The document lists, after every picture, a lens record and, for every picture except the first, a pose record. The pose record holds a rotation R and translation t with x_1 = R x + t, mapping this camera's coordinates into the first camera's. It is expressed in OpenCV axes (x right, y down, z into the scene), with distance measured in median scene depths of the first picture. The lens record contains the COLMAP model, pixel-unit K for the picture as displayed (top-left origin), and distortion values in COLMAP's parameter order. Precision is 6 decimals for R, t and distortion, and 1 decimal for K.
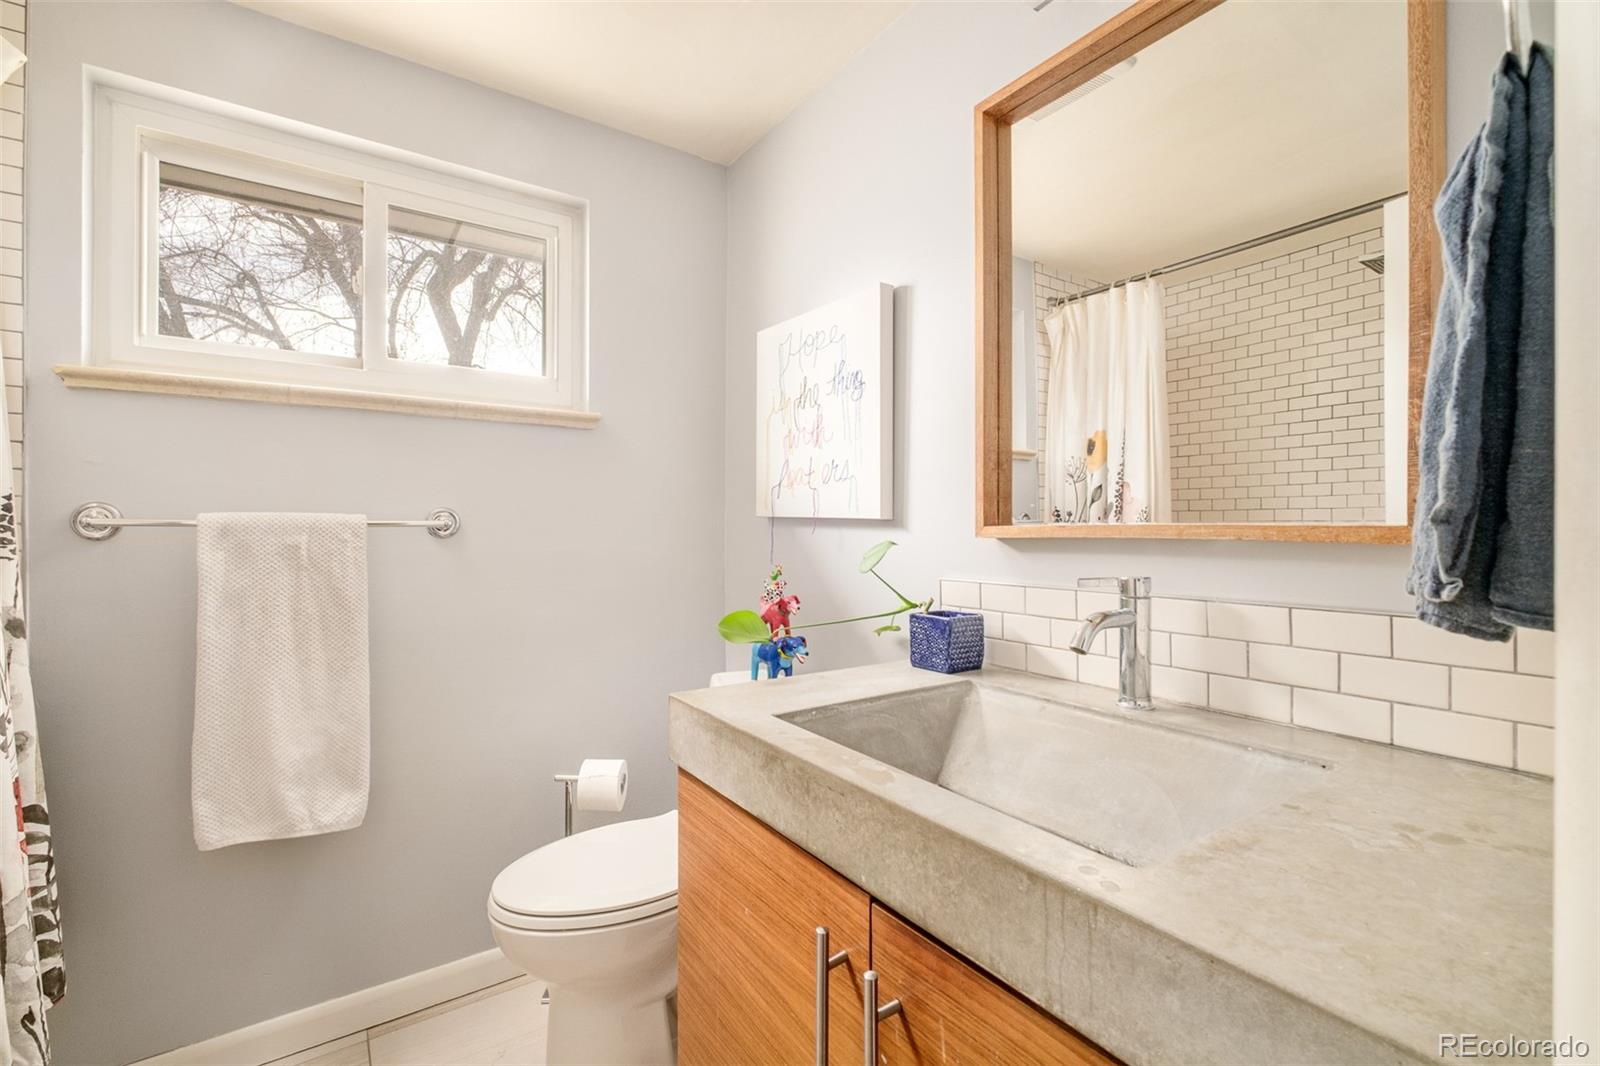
lens RADIAL K [[700.7, 0, 803.1], [0, 700.7, 530.1], [0, 0, 1]] dist [-0.002838, 0.000768]
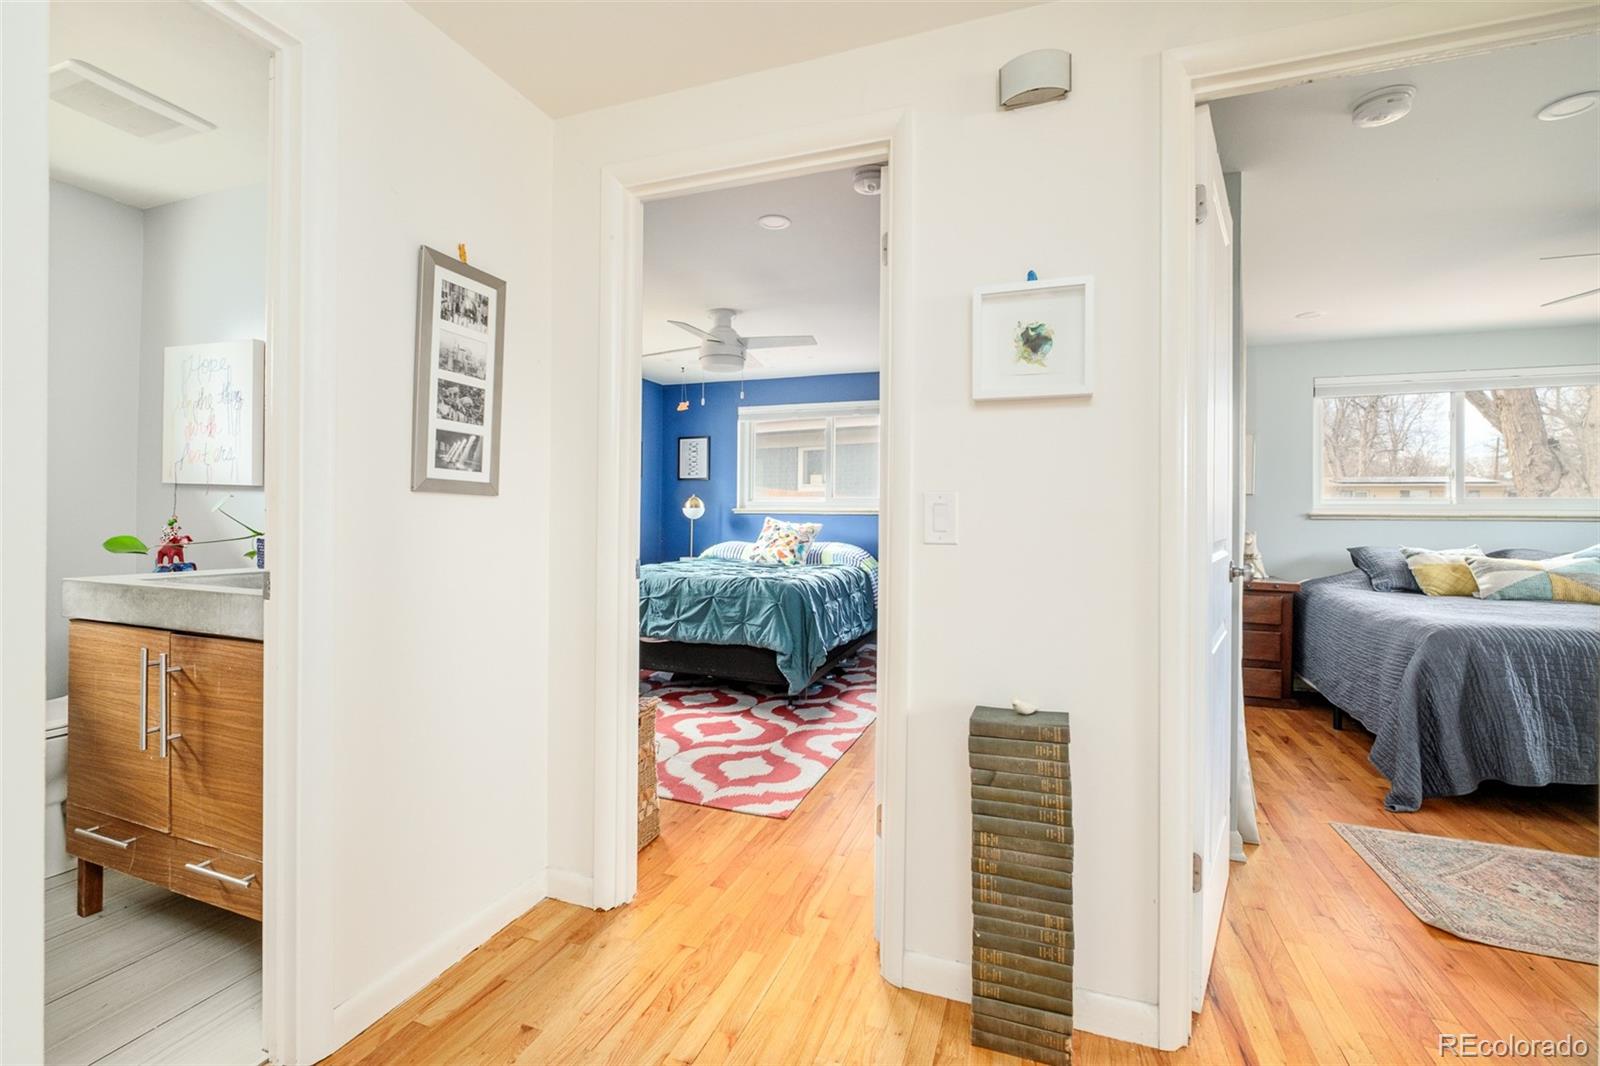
lens RADIAL K [[700.7, 0, 794.1], [0, 700.7, 513.2], [0, 0, 1]] dist [-0.002838, 0.000768]
pose [[0.828852, 0.008141, 0.559409, 0.225285], [-0.009020, 0.999959, -0.001188, 0.035794], [-0.559395, -0.004061, 0.828891, -0.958130]]
